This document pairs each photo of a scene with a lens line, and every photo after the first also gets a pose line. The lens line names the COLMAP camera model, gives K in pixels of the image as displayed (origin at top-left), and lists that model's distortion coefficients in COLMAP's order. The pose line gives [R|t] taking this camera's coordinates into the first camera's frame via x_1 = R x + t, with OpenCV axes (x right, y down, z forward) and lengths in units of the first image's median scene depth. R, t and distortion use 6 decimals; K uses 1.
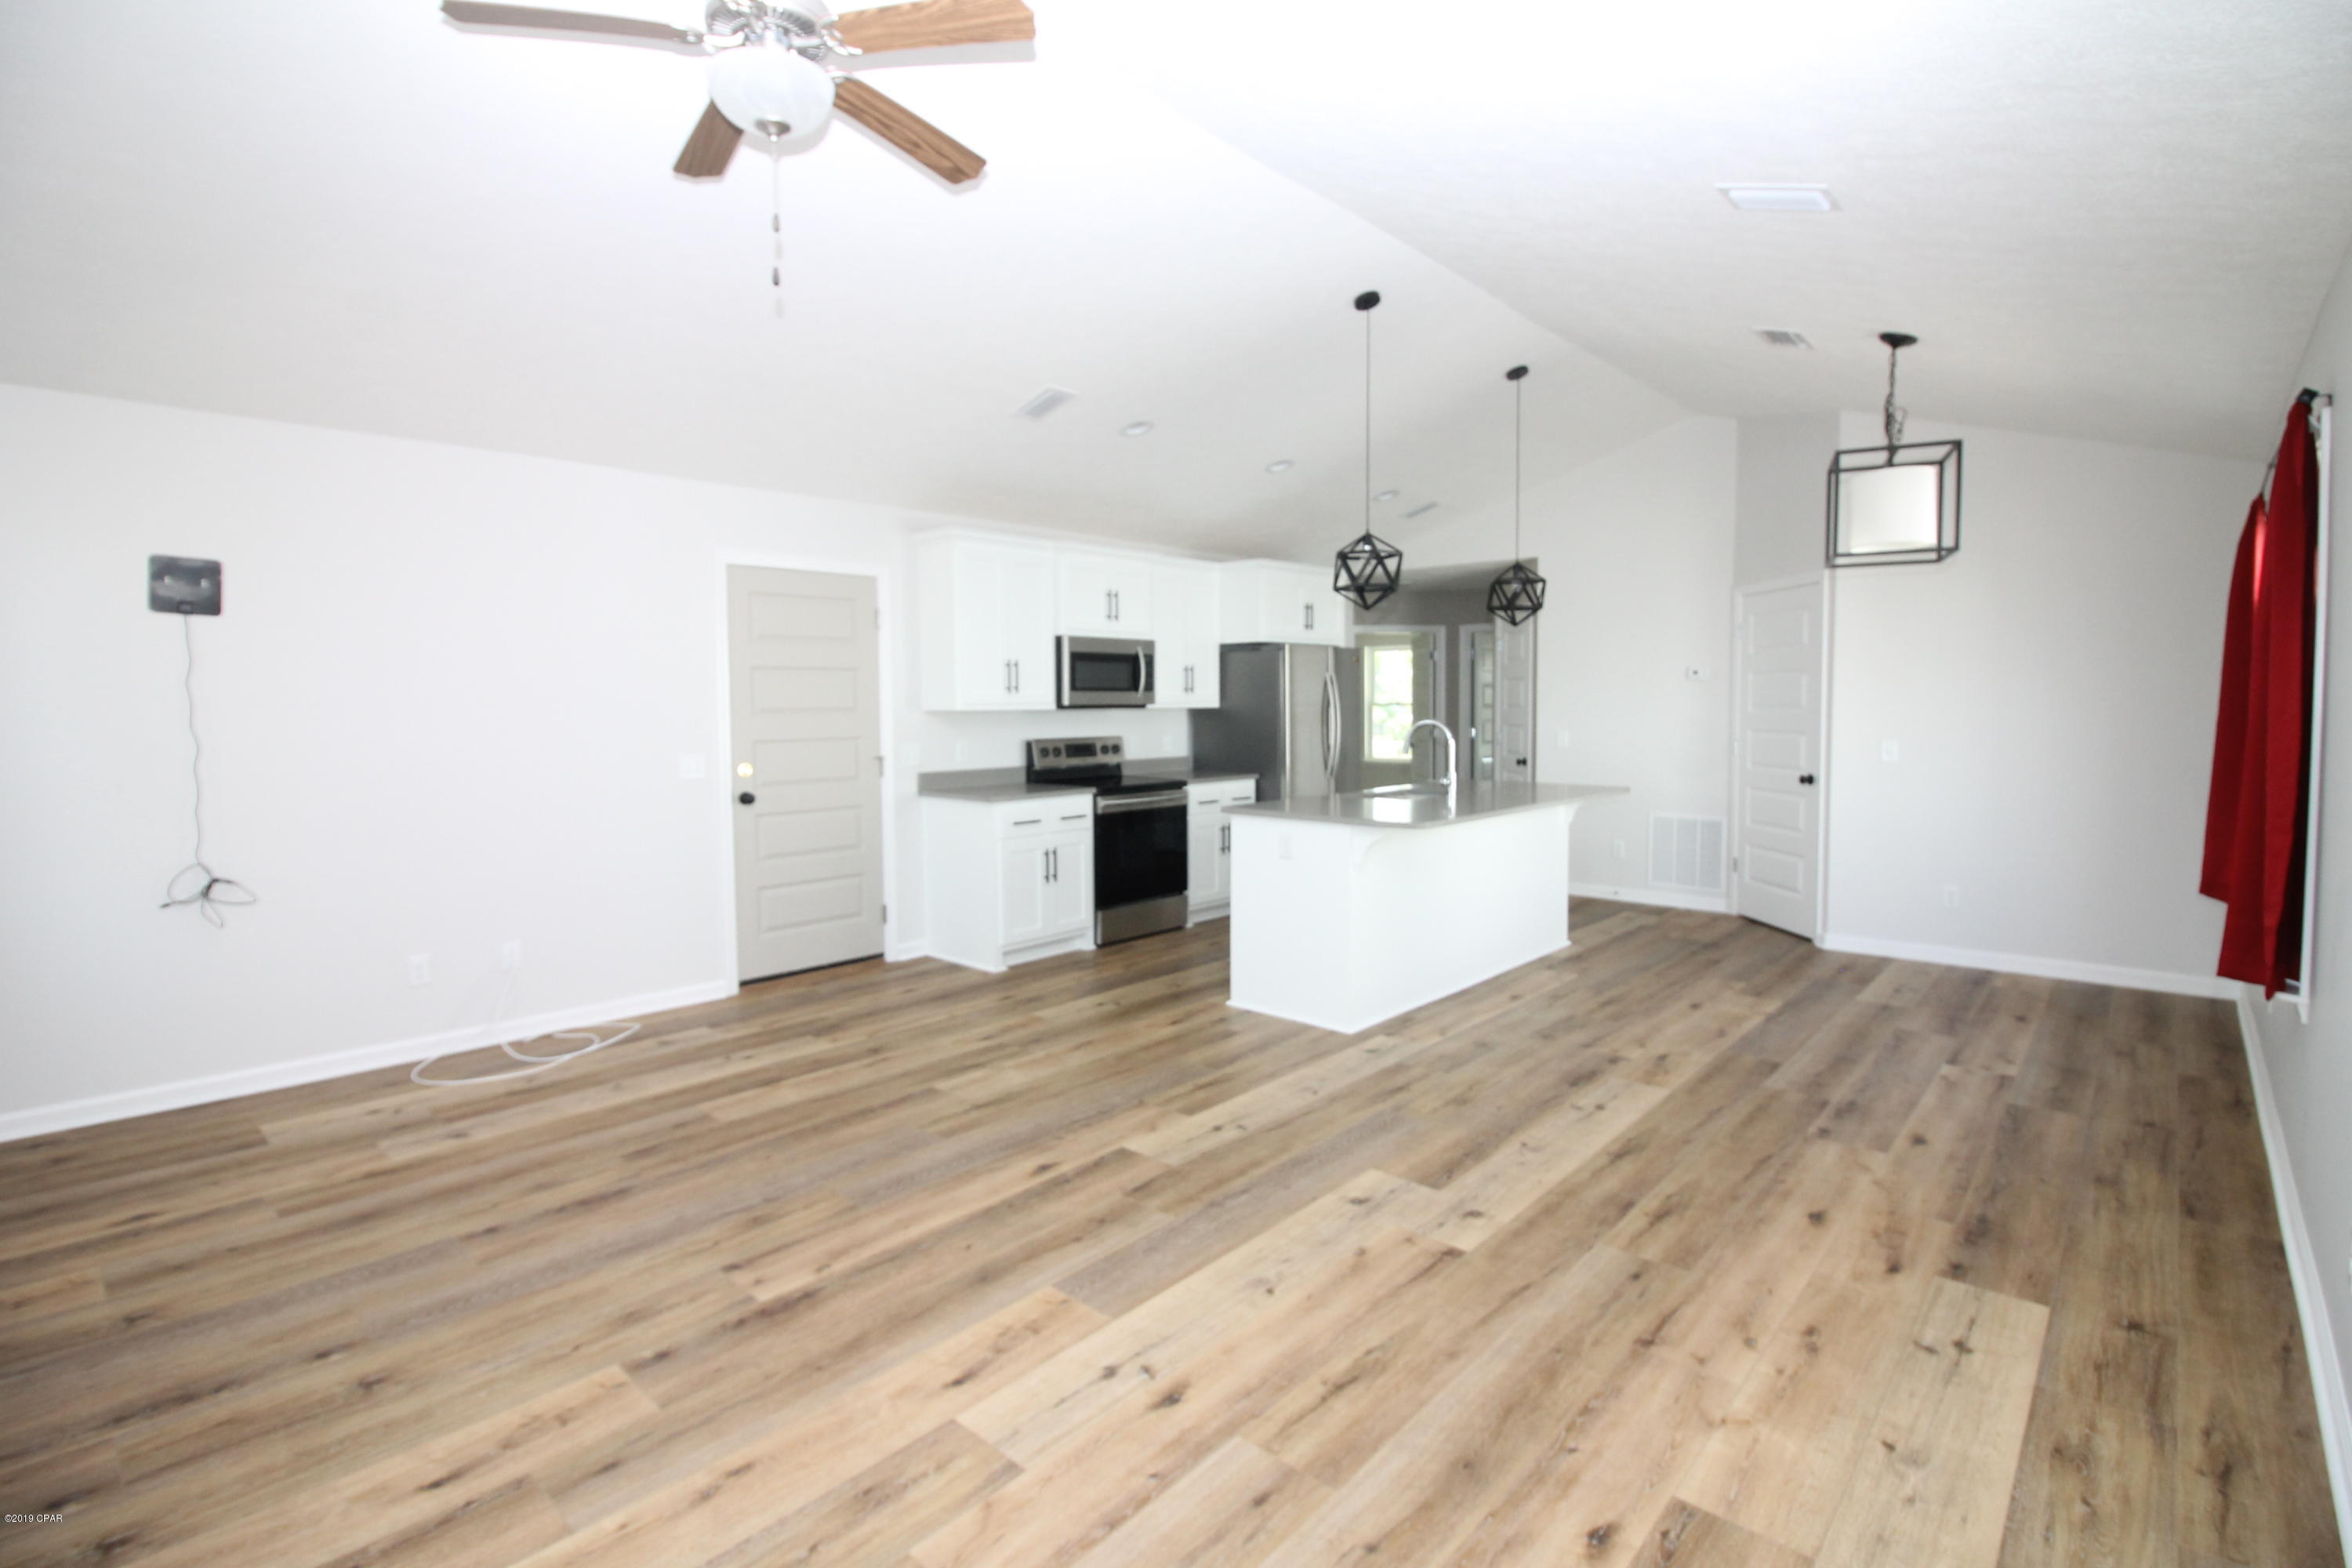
lens RADIAL K [[1110.5, 0, 1171.4], [0, 1110.5, 752.2], [0, 0, 1]] dist [-0.000027, 0.000101]
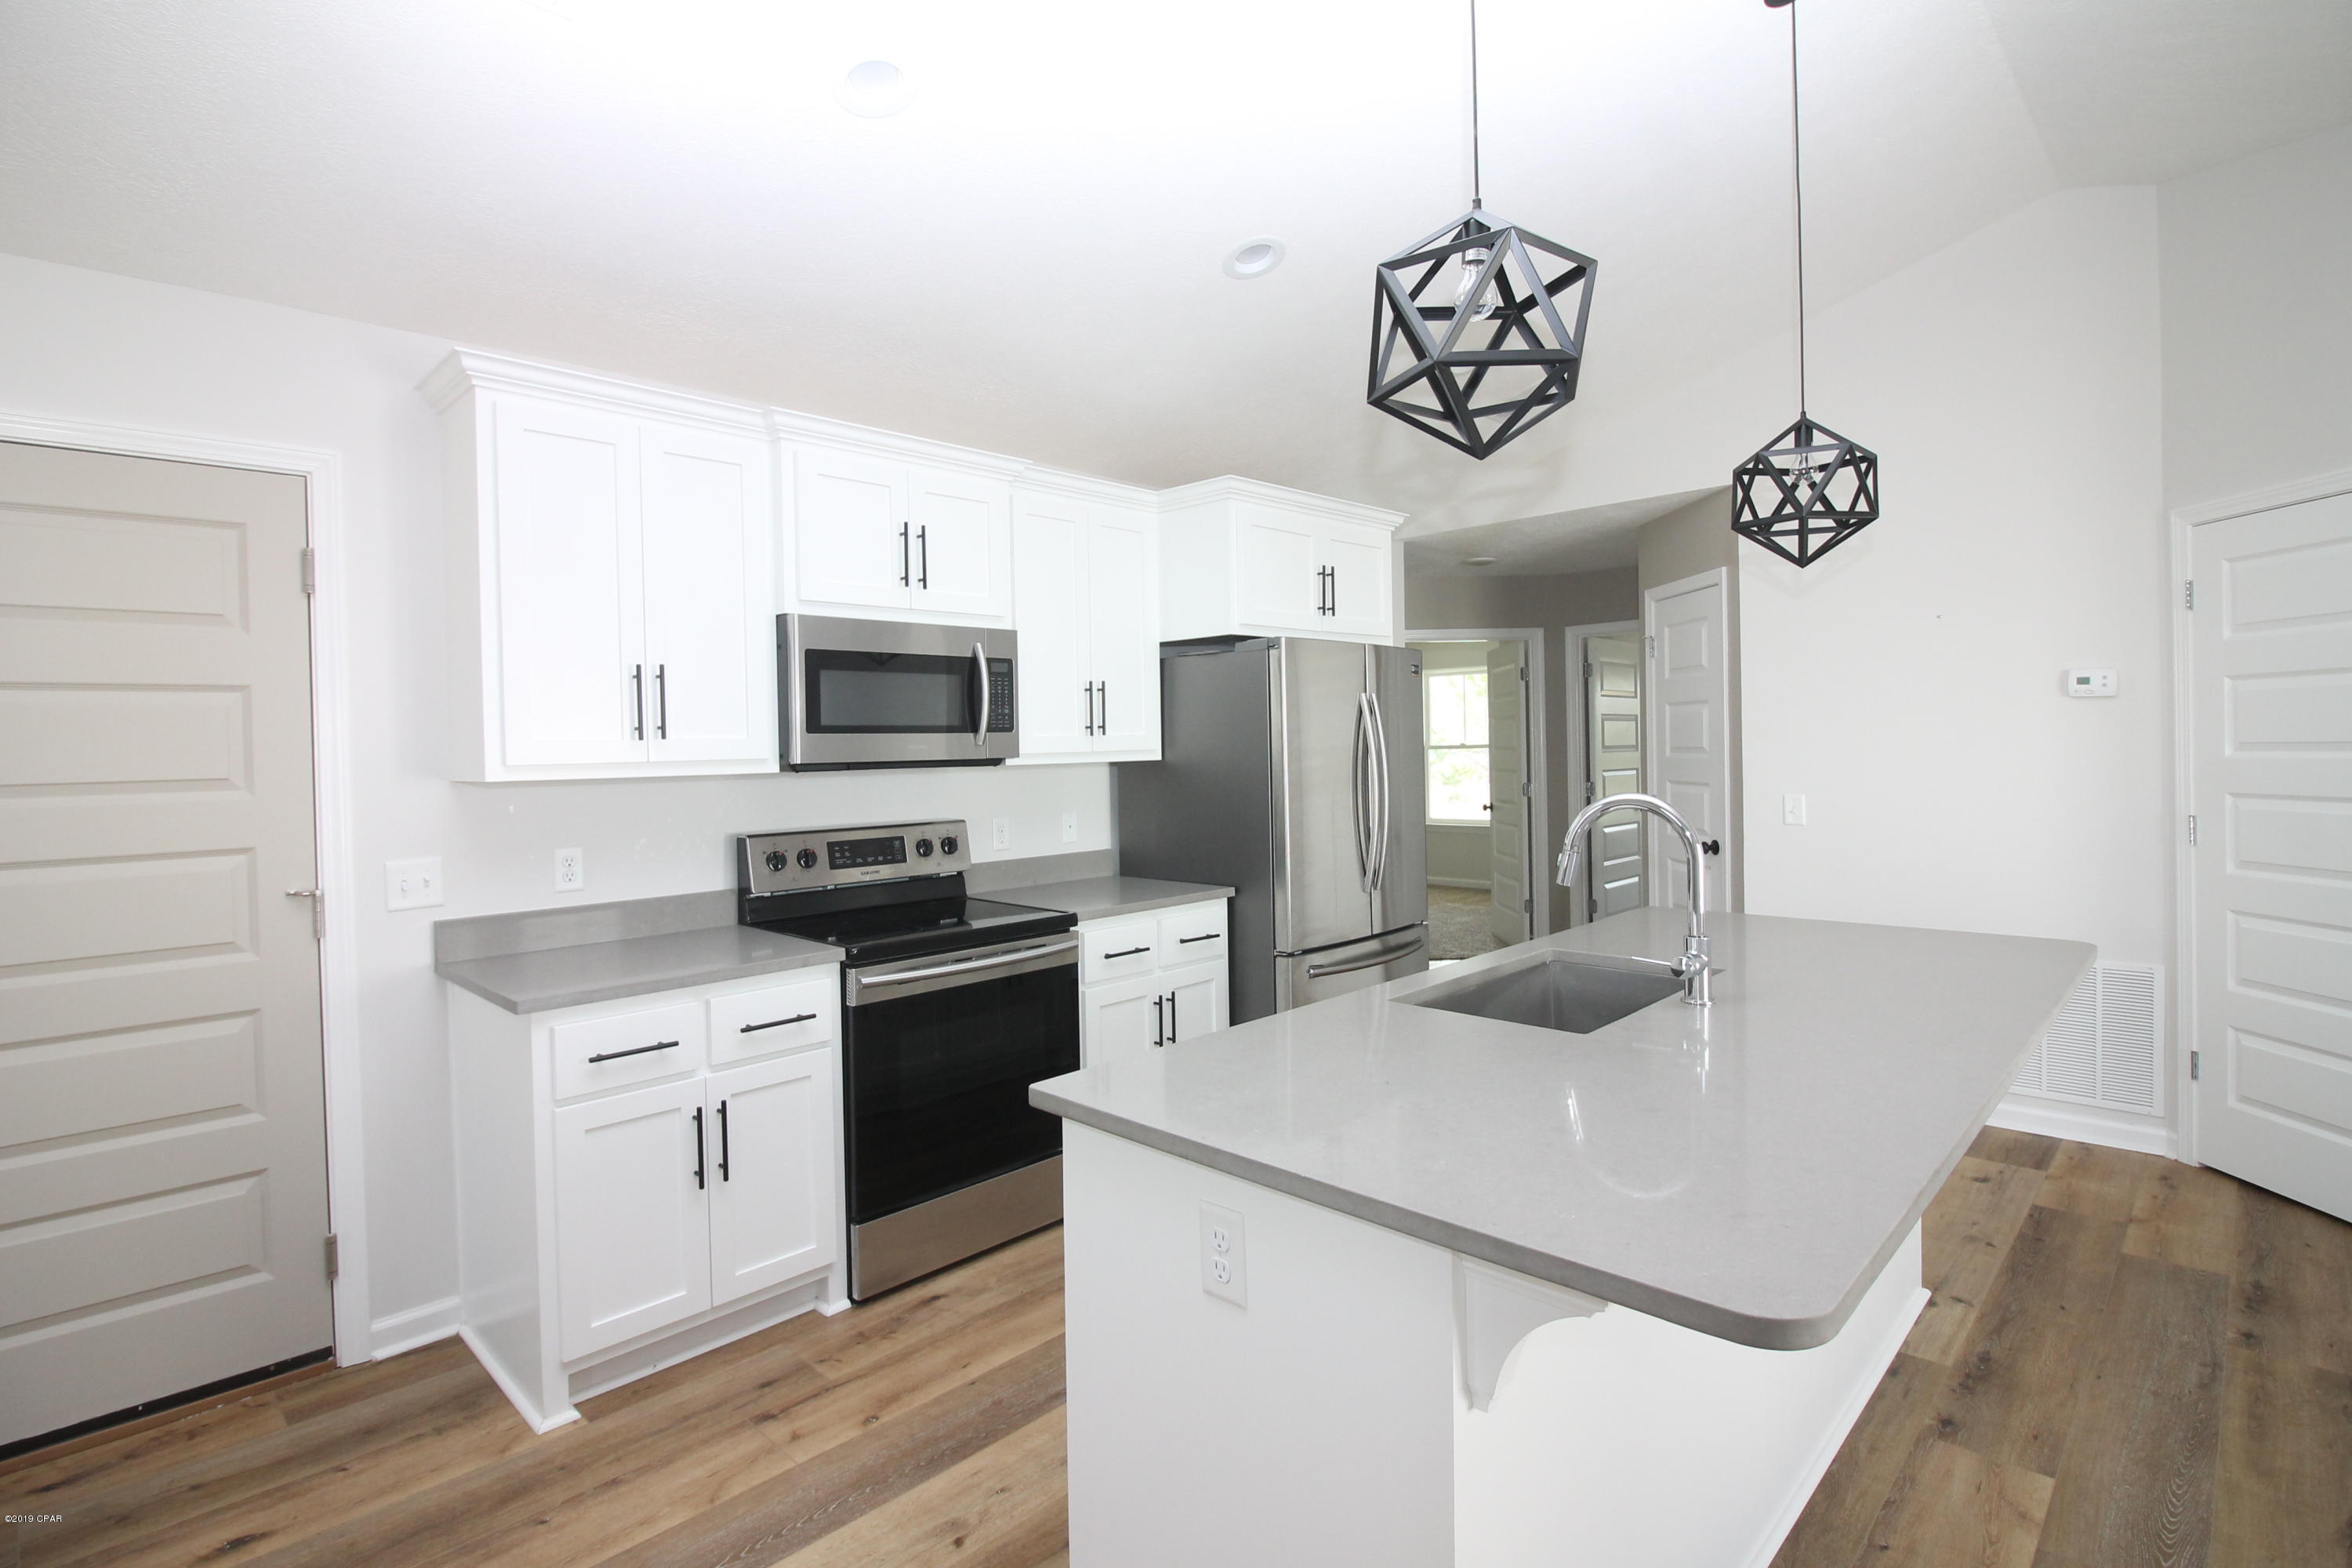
lens RADIAL K [[1110.5, 0, 1171.4], [0, 1110.5, 752.2], [0, 0, 1]] dist [-0.000027, 0.000101]
pose [[0.999259, -0.013436, -0.036074, 0.073427], [0.011982, 0.999119, -0.040230, -0.024675], [0.036583, 0.039768, 0.998539, 0.507779]]
